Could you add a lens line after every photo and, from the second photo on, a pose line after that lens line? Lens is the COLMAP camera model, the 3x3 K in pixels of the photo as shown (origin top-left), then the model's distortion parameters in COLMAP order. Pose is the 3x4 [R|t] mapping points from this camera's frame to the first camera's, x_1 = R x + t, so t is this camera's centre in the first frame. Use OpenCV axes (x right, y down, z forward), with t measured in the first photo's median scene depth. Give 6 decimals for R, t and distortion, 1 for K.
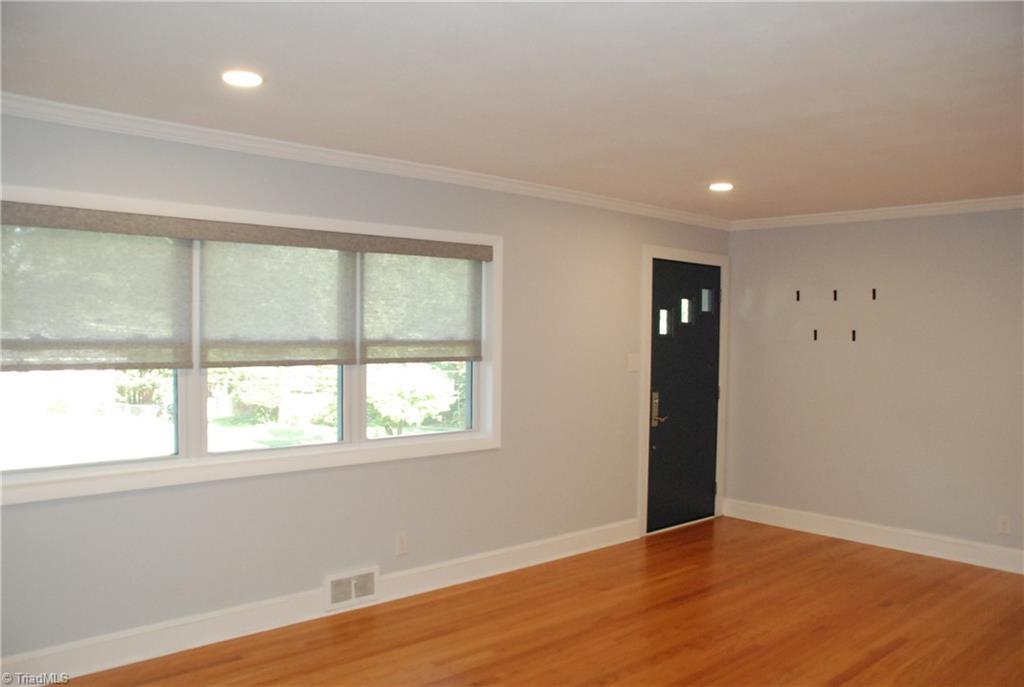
lens RADIAL K [[830.6, 0, 511.8], [0, 830.6, 359.4], [0, 0, 1]] dist [-0.167875, 0.175416]
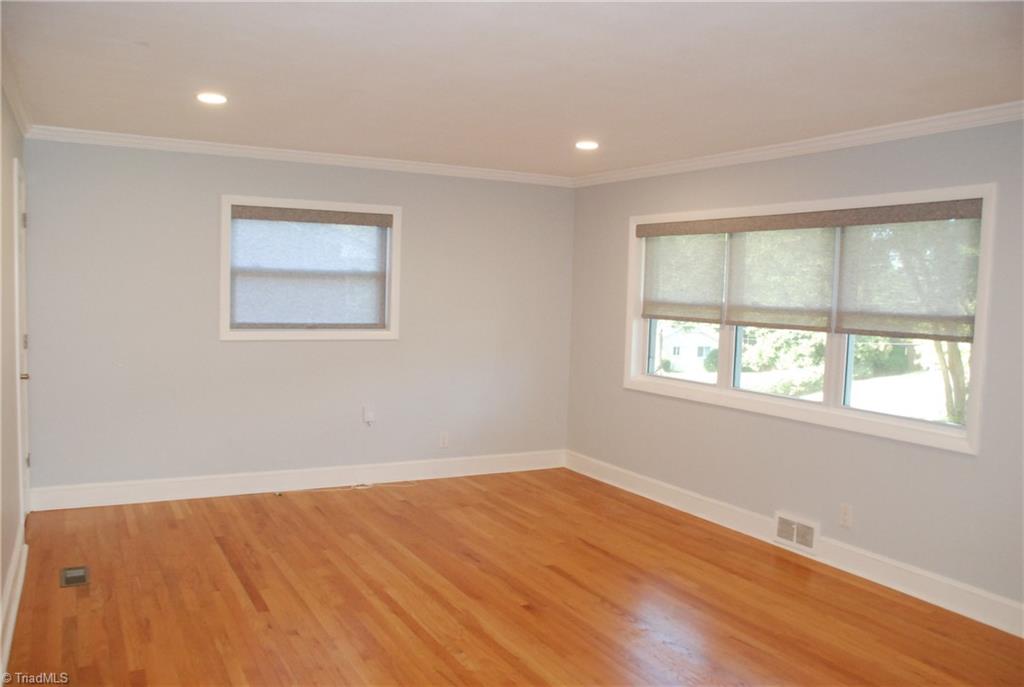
lens RADIAL K [[830.6, 0, 511.8], [0, 830.6, 359.4], [0, 0, 1]] dist [-0.167875, 0.175416]
pose [[-0.243780, 0.063858, -0.967726, 0.974935], [-0.068316, 0.994220, 0.082816, -0.019441], [0.967421, 0.086300, -0.238009, 0.891217]]
